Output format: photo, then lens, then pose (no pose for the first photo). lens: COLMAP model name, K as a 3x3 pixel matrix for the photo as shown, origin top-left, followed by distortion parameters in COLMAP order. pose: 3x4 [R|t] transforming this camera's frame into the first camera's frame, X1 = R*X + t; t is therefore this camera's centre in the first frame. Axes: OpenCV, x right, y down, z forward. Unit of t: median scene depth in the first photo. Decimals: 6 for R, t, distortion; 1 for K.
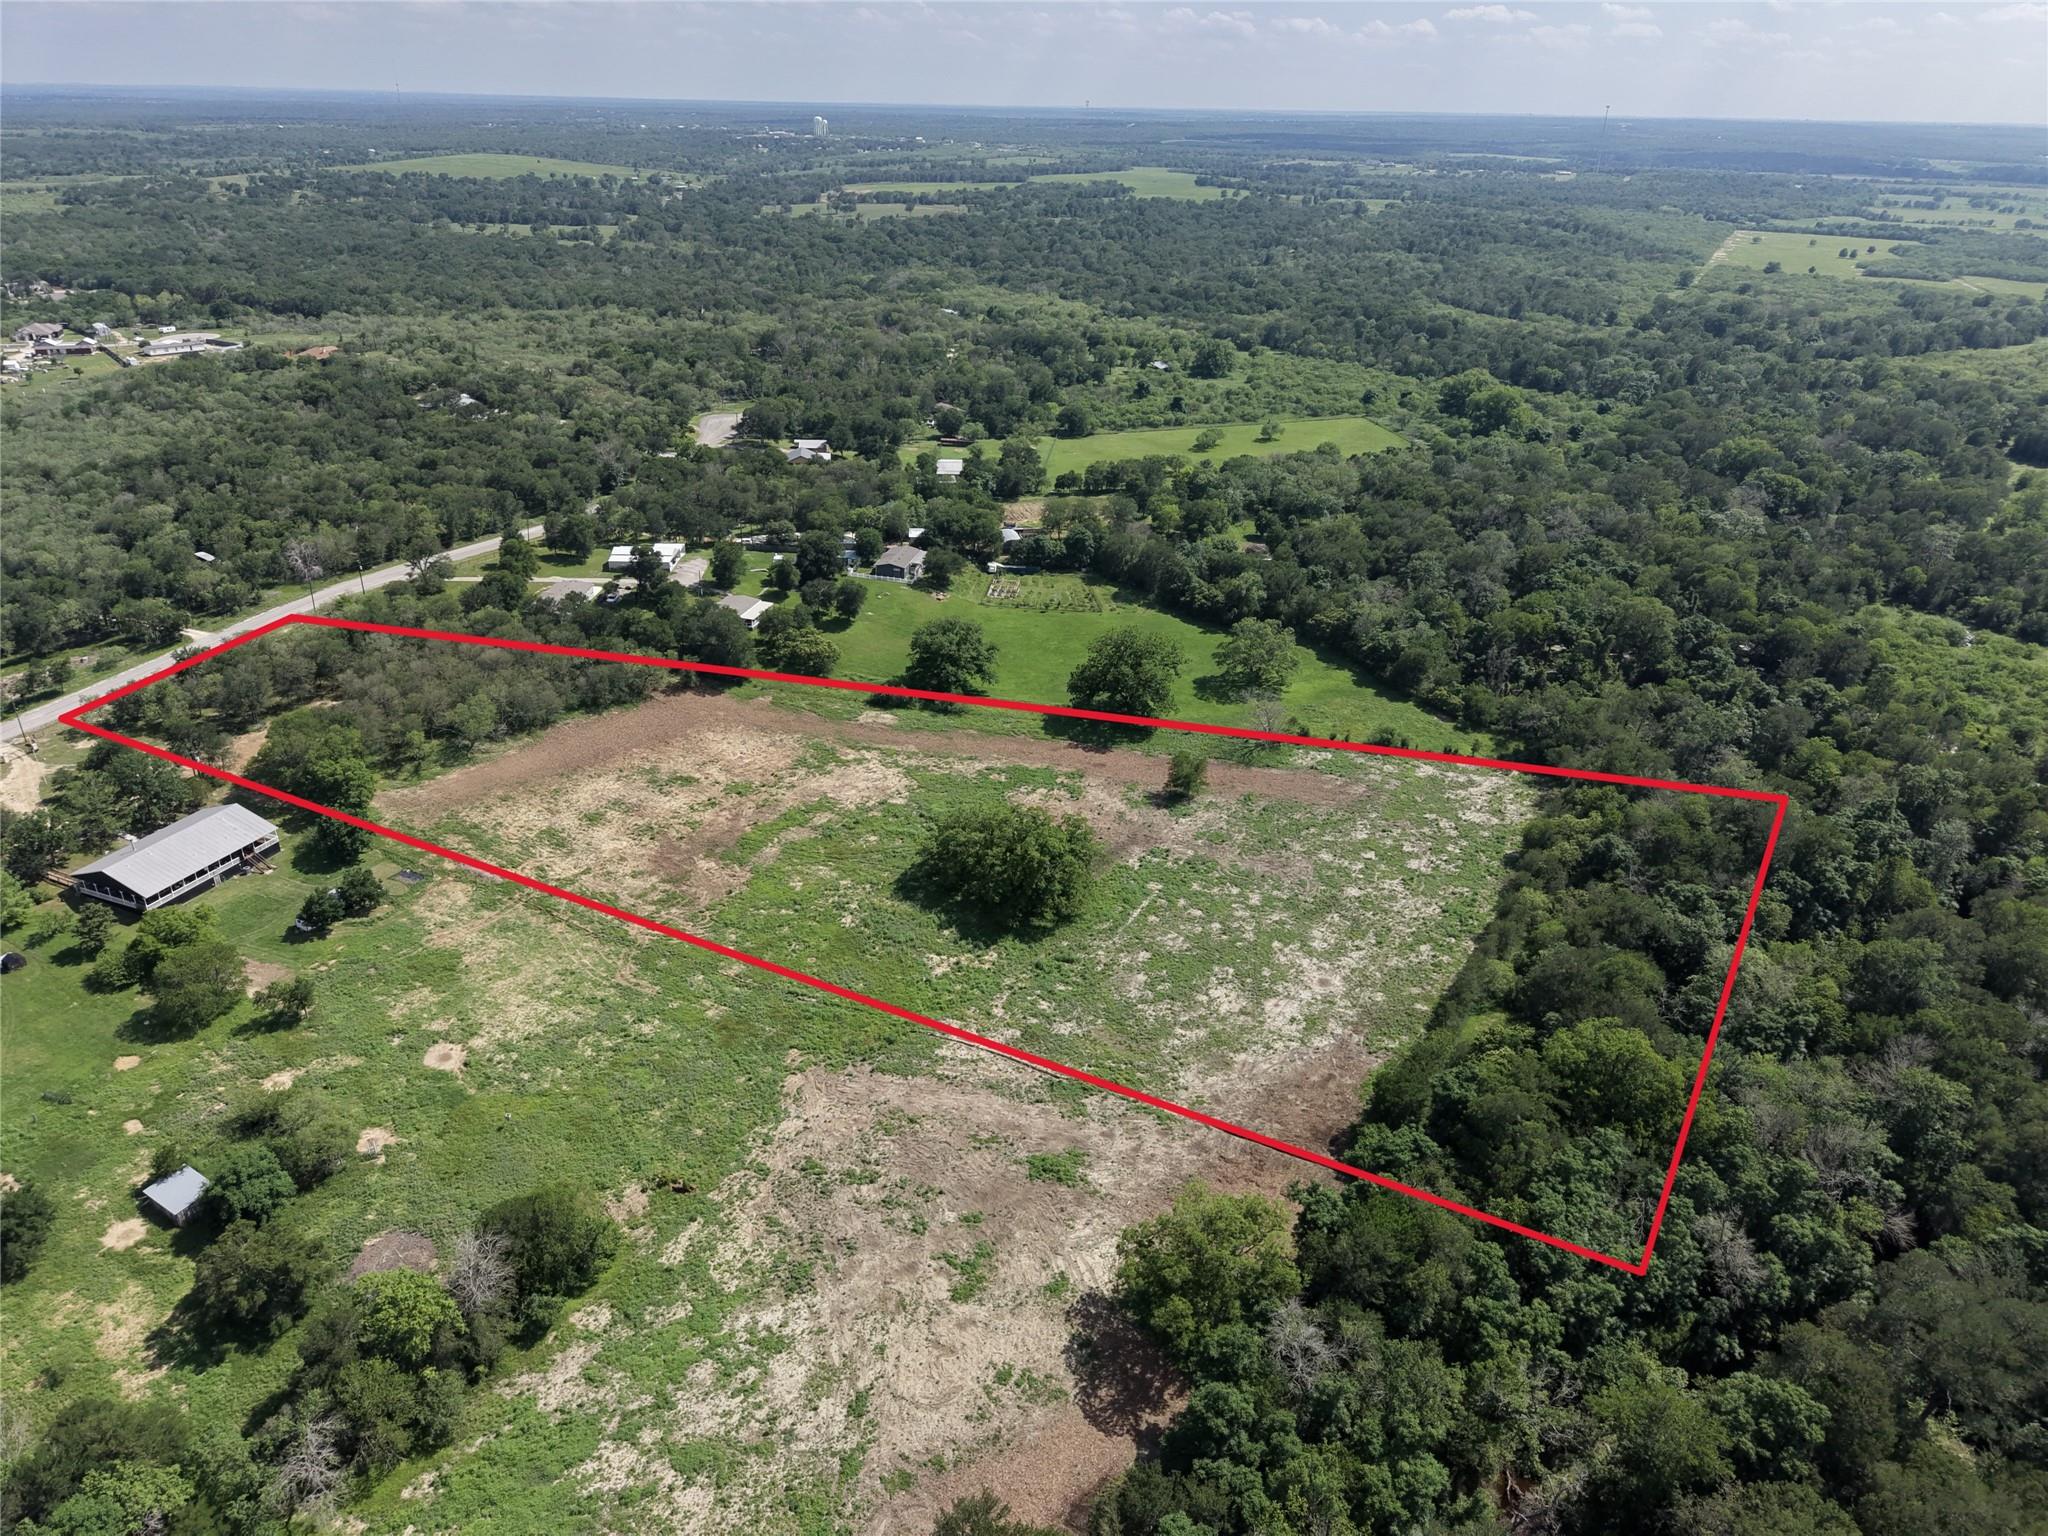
lens RADIAL K [[1387.5, 0, 1027.9], [0, 1387.5, 775.9], [0, 0, 1]] dist [0.030911, -0.030821]
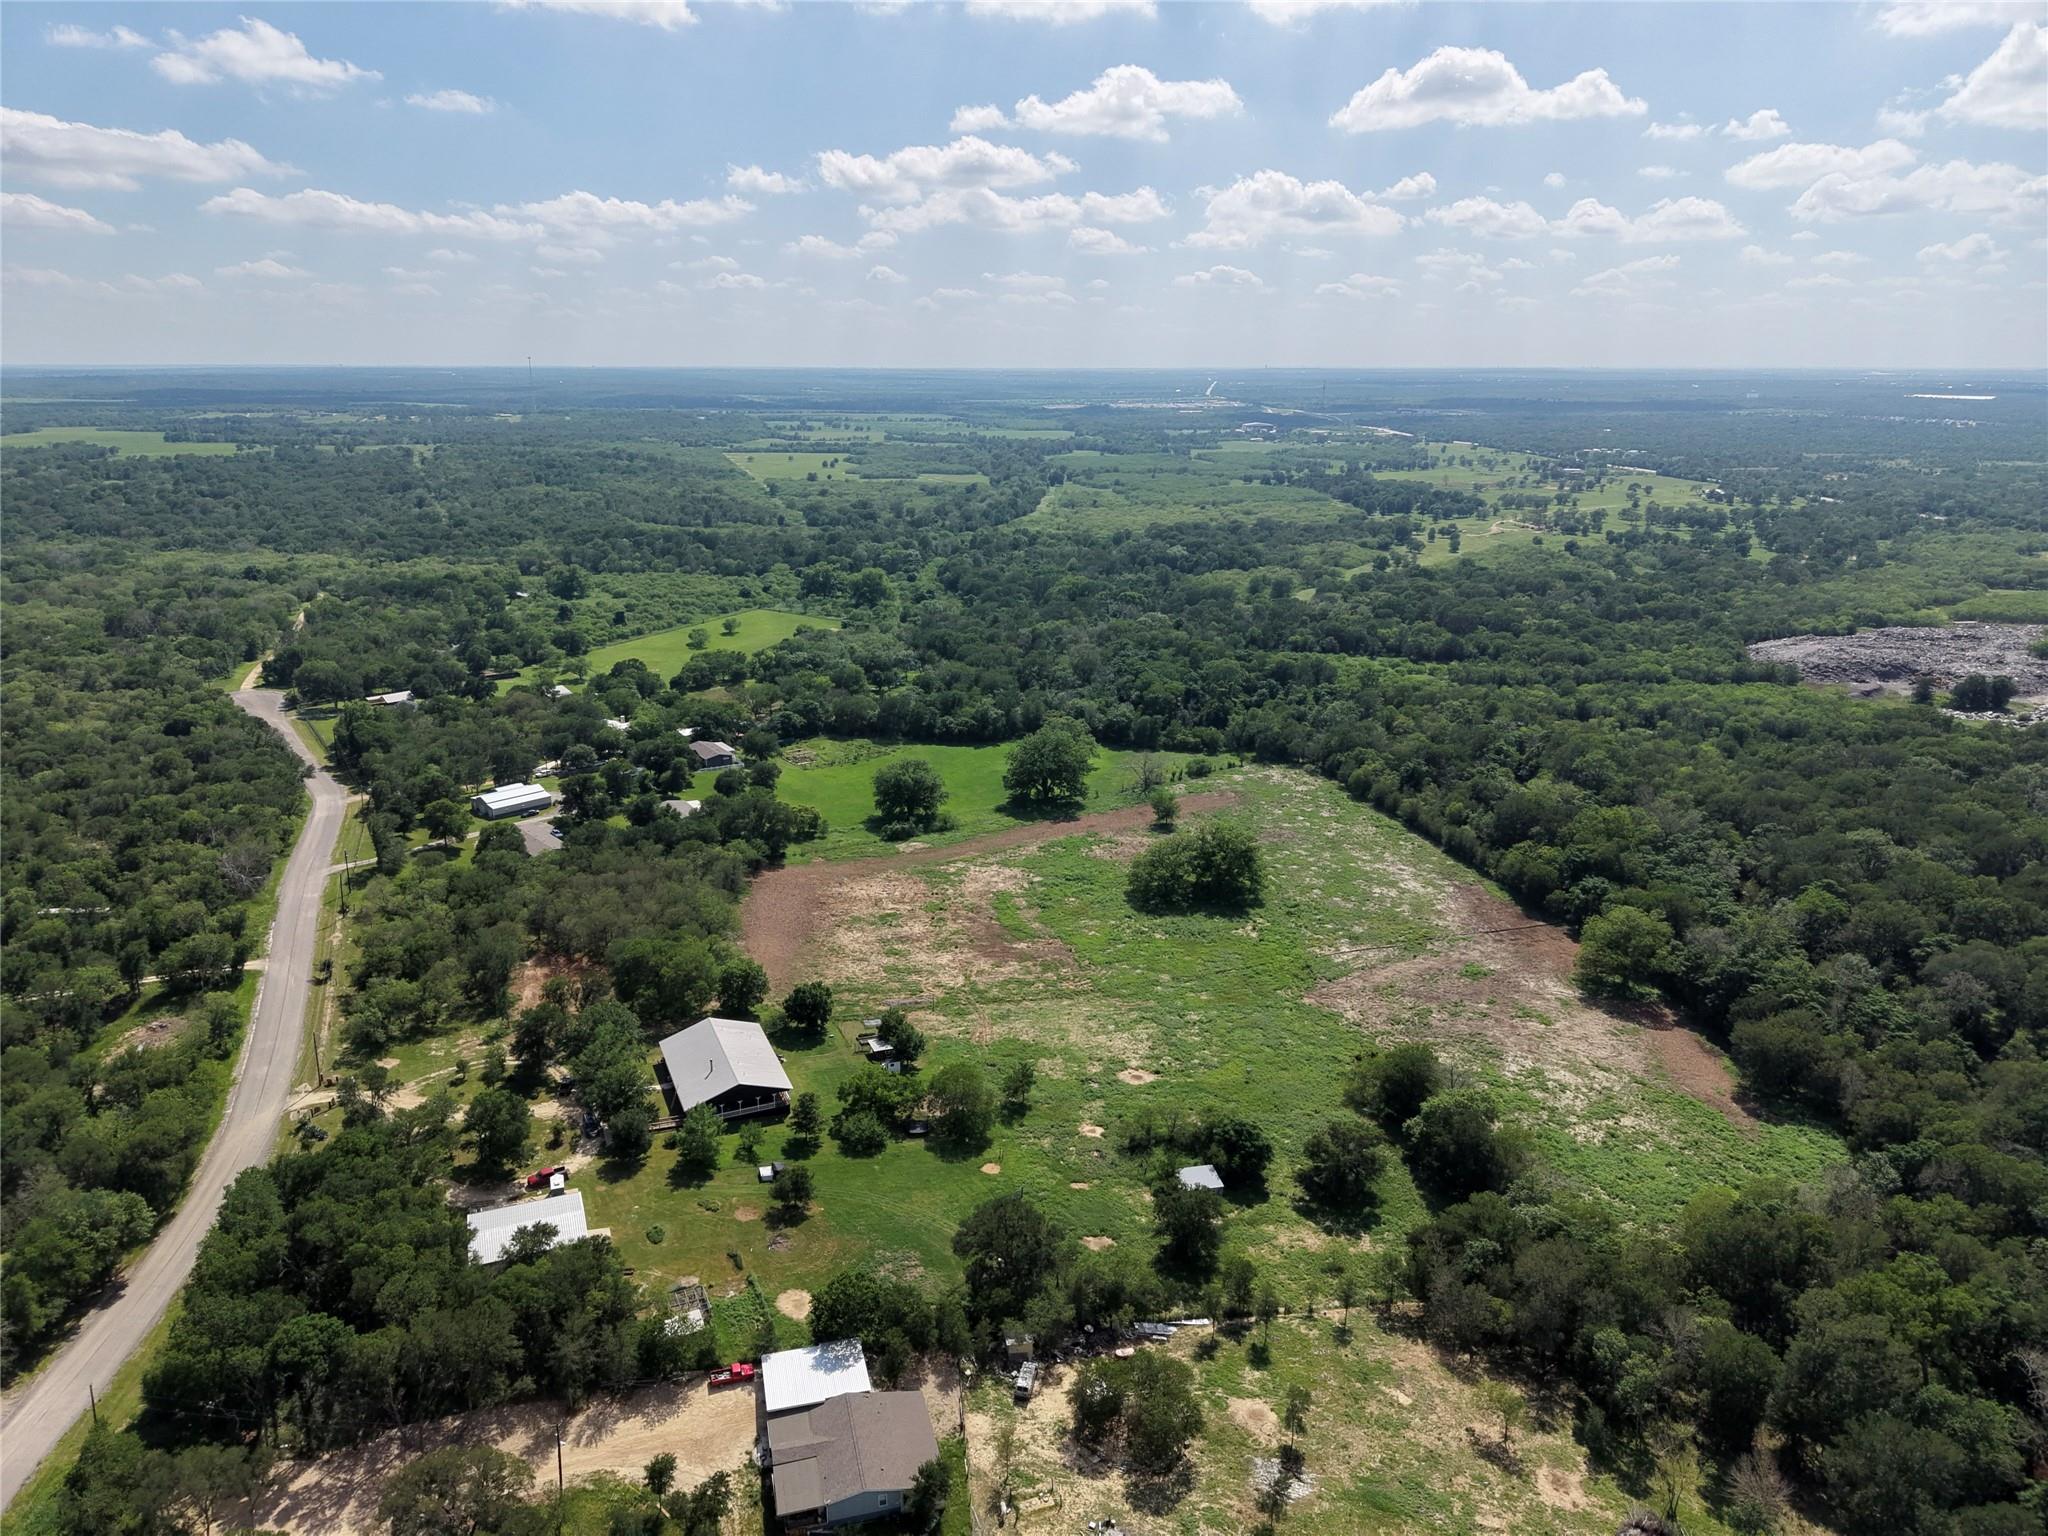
lens RADIAL K [[1387.5, 0, 1010.9], [0, 1387.5, 766.3], [0, 0, 1]] dist [0.030911, -0.030821]
pose [[0.707230, -0.216105, 0.673146, -1.022078], [0.321565, 0.946275, -0.034058, -0.047006], [-0.629621, 0.240548, 0.738725, 0.057471]]
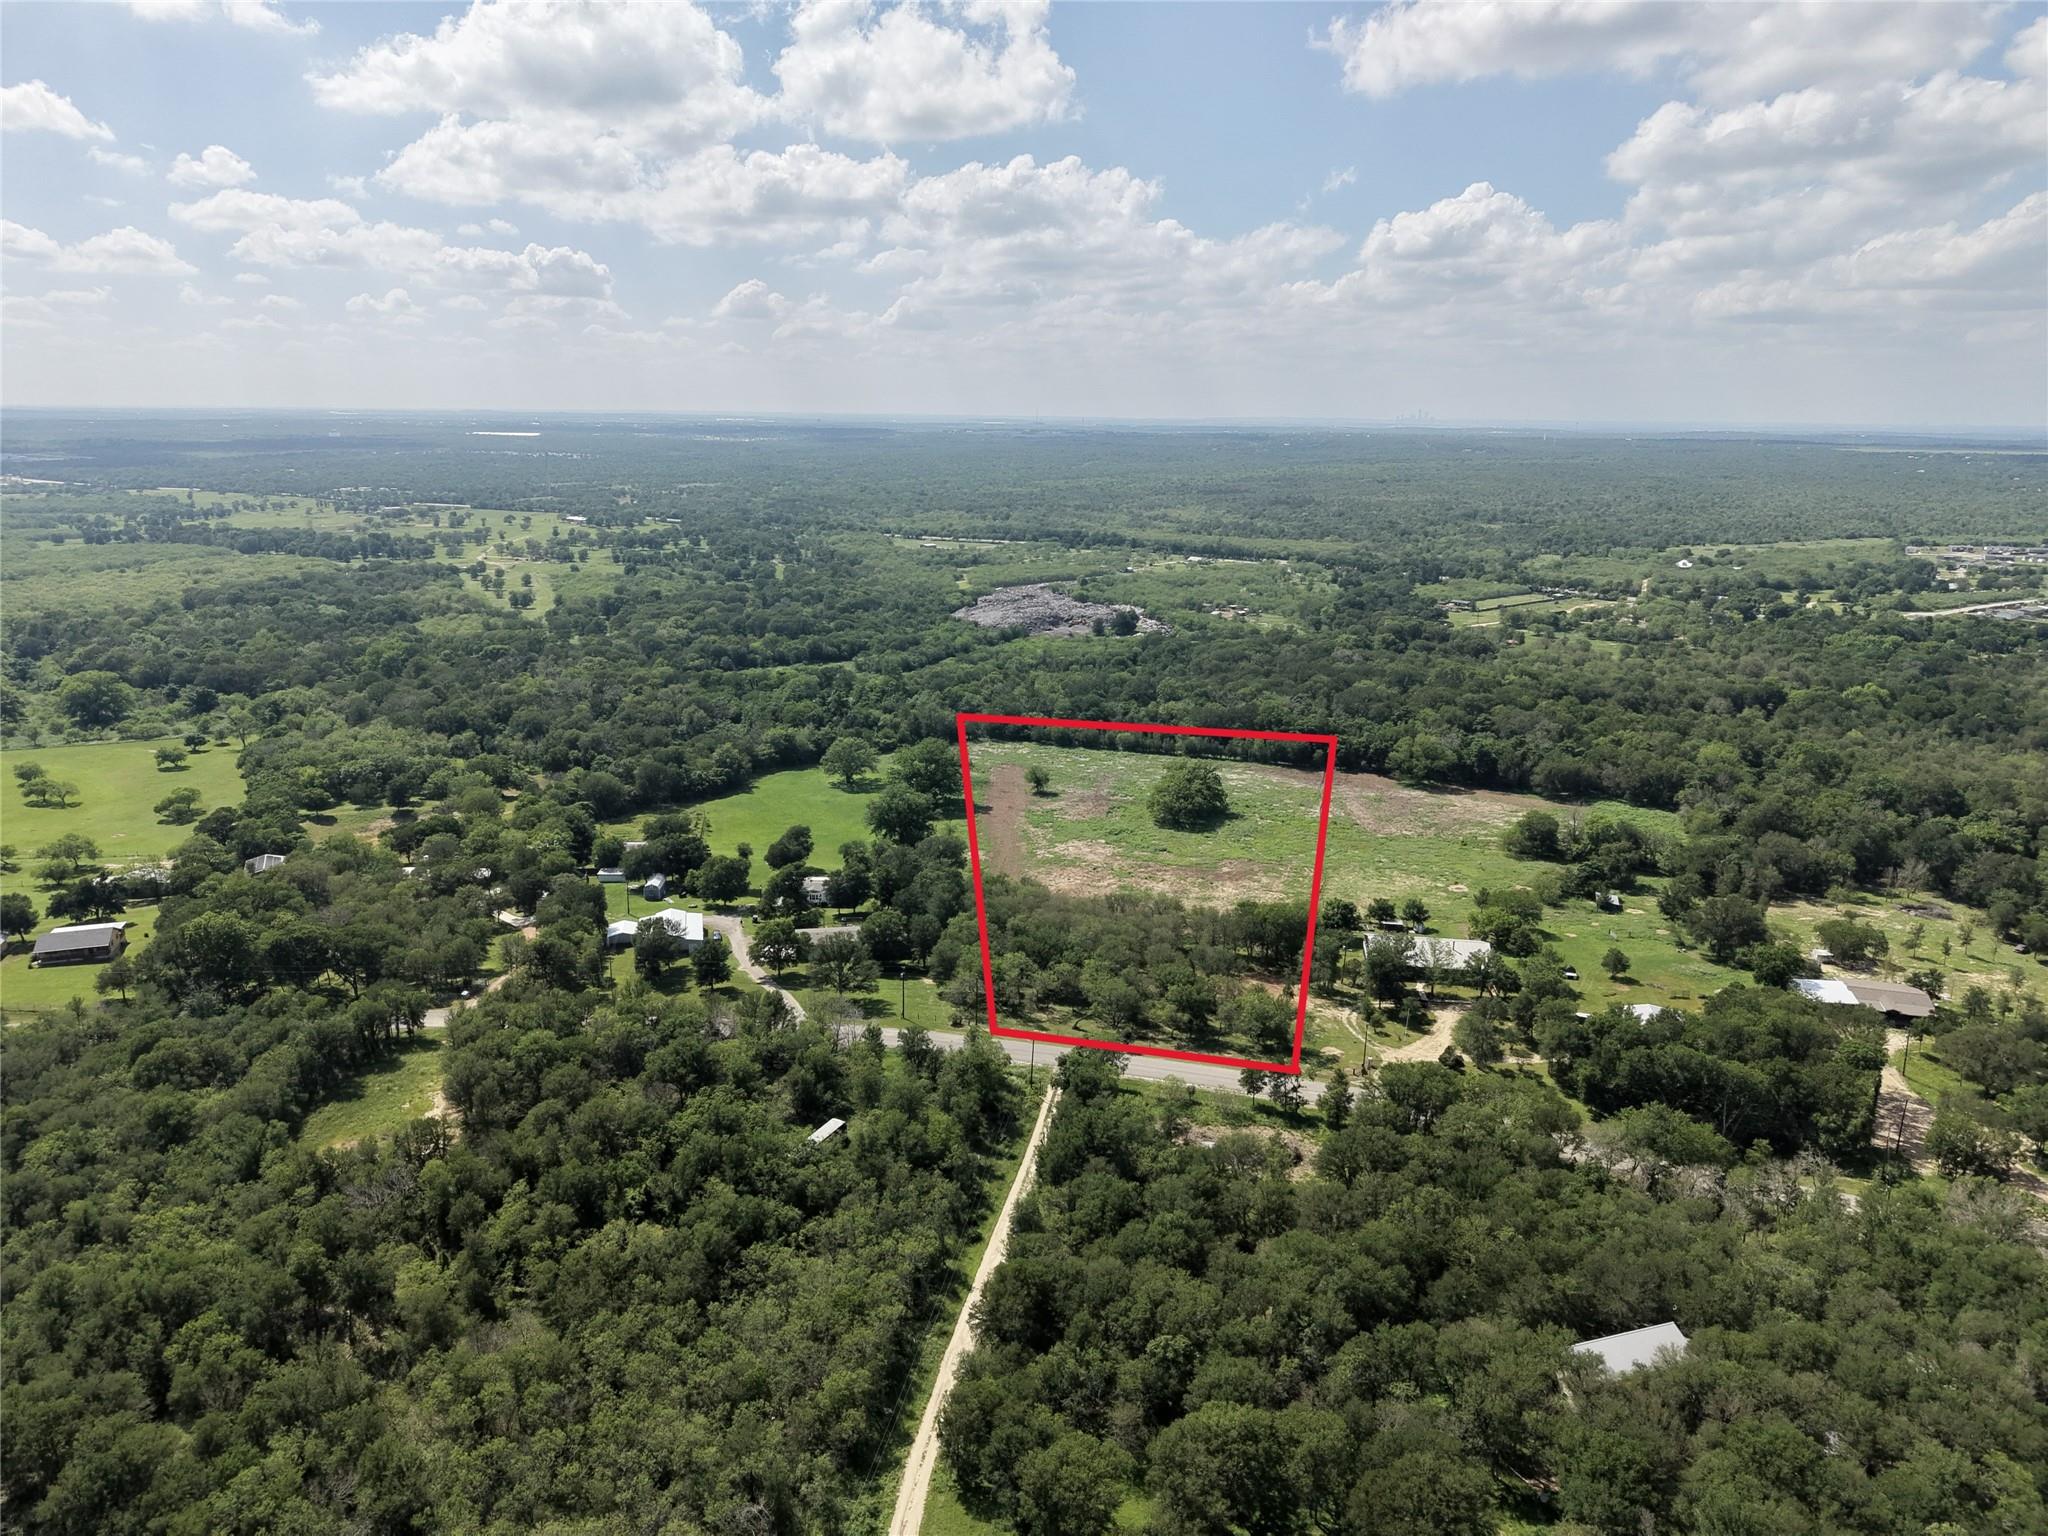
lens RADIAL K [[1387.5, 0, 1004.4], [0, 1387.5, 779.9], [0, 0, 1]] dist [0.030911, -0.030821]
pose [[-0.219958, -0.273409, 0.936411, -1.567336], [0.420295, 0.839695, 0.343896, -0.641254], [-0.880324, 0.469211, -0.069785, 1.263516]]
